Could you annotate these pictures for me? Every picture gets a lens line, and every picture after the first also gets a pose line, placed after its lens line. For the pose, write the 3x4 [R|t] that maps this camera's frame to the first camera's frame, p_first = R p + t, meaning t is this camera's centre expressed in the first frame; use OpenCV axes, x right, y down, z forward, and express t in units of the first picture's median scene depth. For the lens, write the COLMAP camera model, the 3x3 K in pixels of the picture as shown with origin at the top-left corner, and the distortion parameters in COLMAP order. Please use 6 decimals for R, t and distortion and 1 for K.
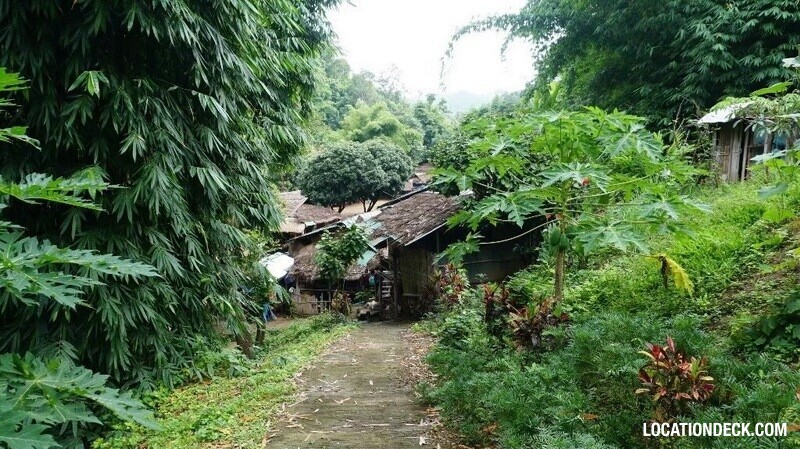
lens RADIAL K [[533.4, 0, 399.0], [0, 533.4, 231.5], [0, 0, 1]] dist [-0.059683, 0.042678]
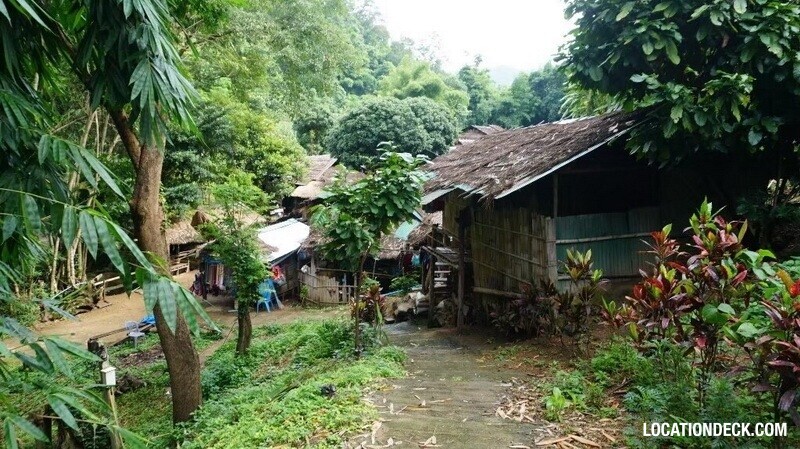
lens RADIAL K [[533.4, 0, 399.0], [0, 533.4, 231.5], [0, 0, 1]] dist [-0.059683, 0.042678]
pose [[0.997500, 0.030341, -0.063828, -0.031423], [-0.027430, 0.998564, 0.046008, 0.024897], [0.065132, -0.044143, 0.996900, 0.334532]]
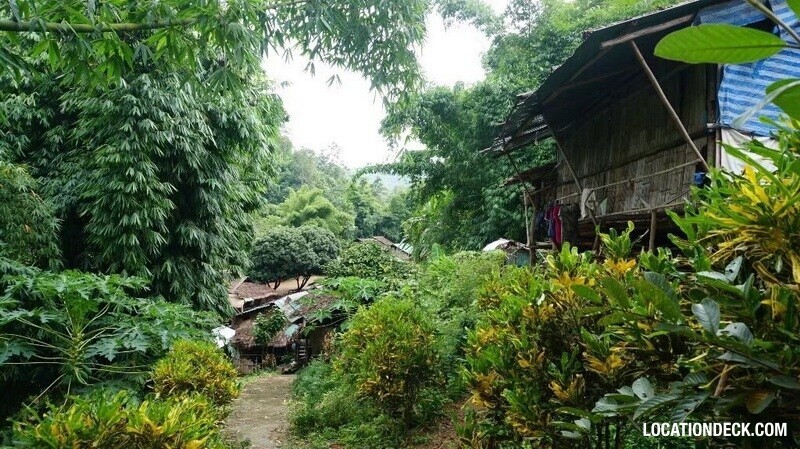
lens RADIAL K [[533.4, 0, 399.0], [0, 533.4, 231.5], [0, 0, 1]] dist [-0.059683, 0.042678]
pose [[0.994024, 0.012557, 0.108438, 0.068429], [0.001509, 0.991686, -0.128674, -0.026994], [-0.109152, 0.128068, 0.985741, -0.425945]]
